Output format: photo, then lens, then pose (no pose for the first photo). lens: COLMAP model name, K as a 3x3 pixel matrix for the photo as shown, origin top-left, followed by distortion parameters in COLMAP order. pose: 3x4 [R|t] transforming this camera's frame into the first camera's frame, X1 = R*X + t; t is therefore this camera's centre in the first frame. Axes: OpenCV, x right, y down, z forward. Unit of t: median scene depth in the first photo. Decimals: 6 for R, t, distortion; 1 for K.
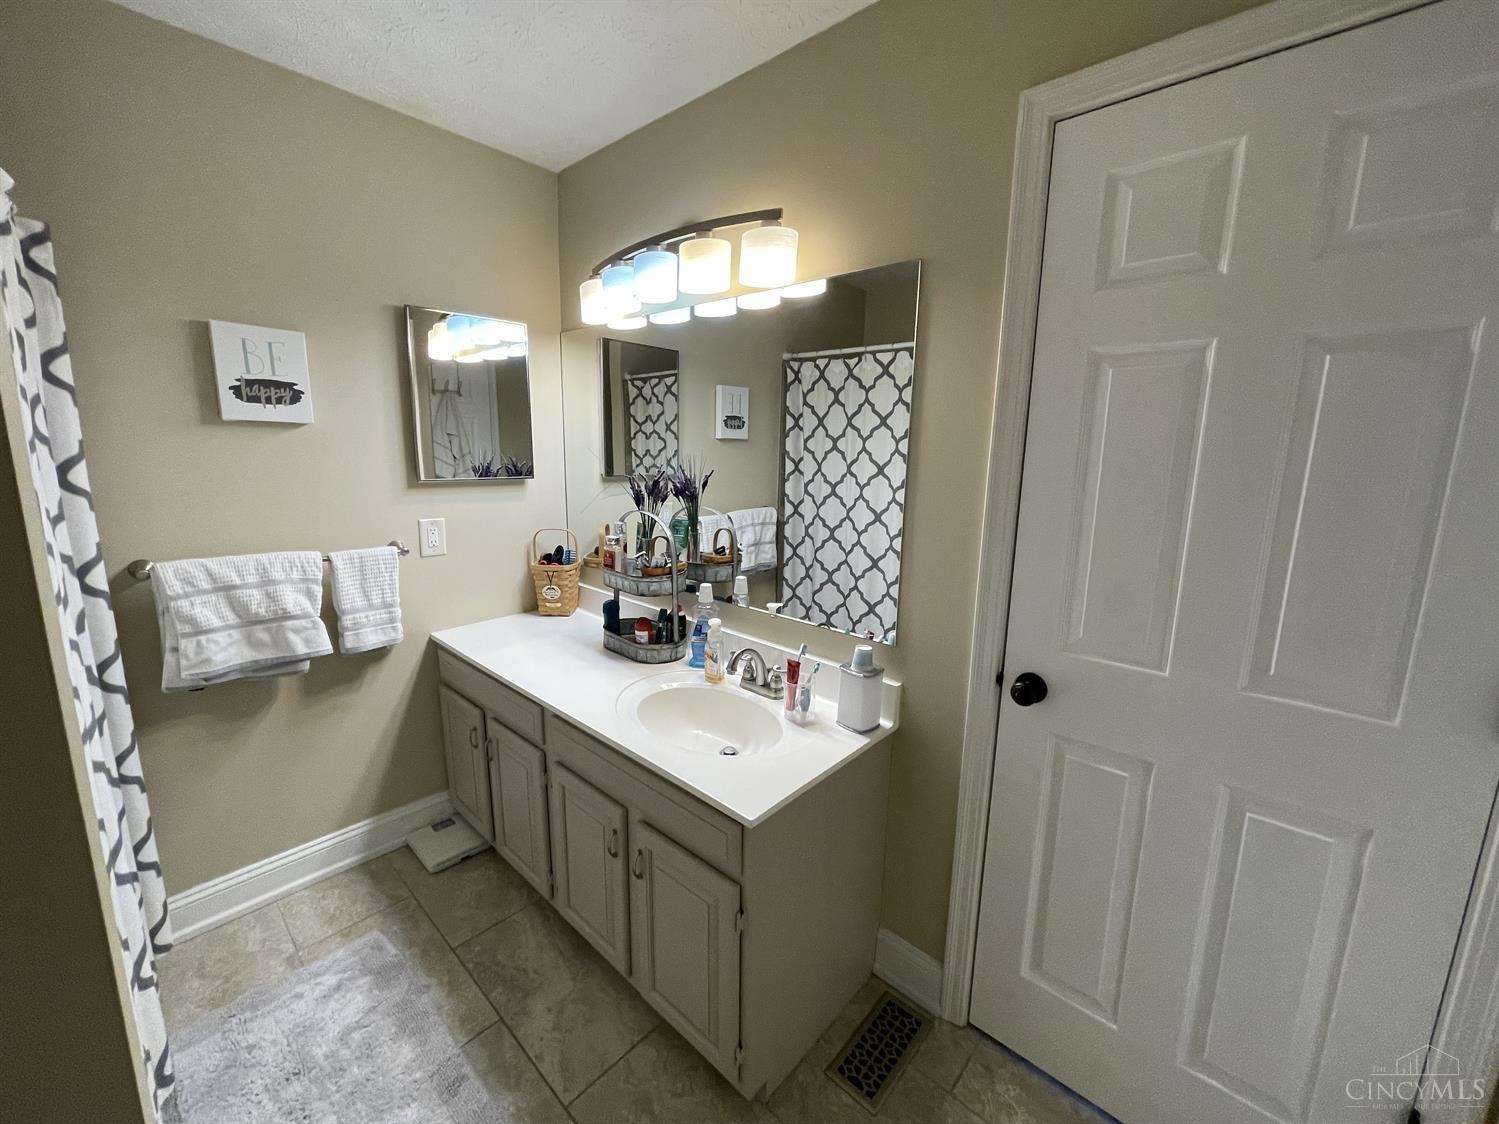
lens RADIAL K [[603.4, 0, 755.2], [0, 603.4, 555.3], [0, 0, 1]] dist [-0.007233, 0.002977]
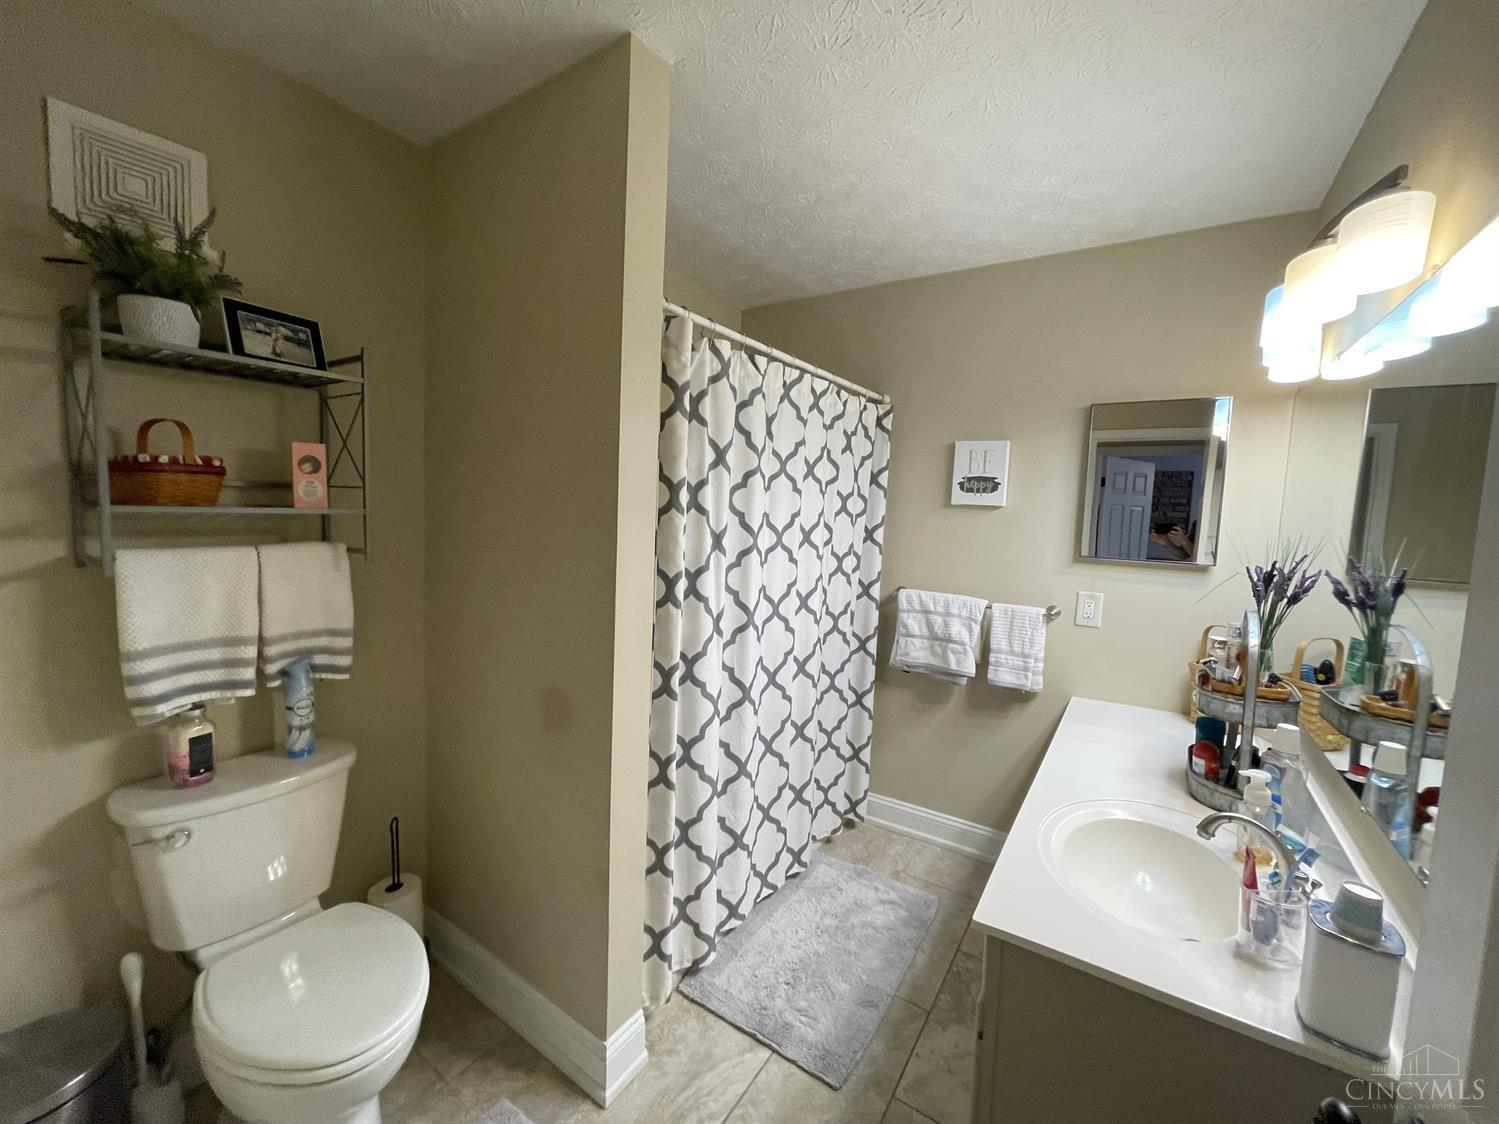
lens RADIAL K [[603.4, 0, 753.2], [0, 603.4, 562.5], [0, 0, 1]] dist [-0.007233, 0.002977]
pose [[0.143212, 0.069974, -0.987215, 0.548262], [-0.213765, 0.976139, 0.038179, -0.031260], [0.966331, 0.205564, 0.154753, 0.298768]]
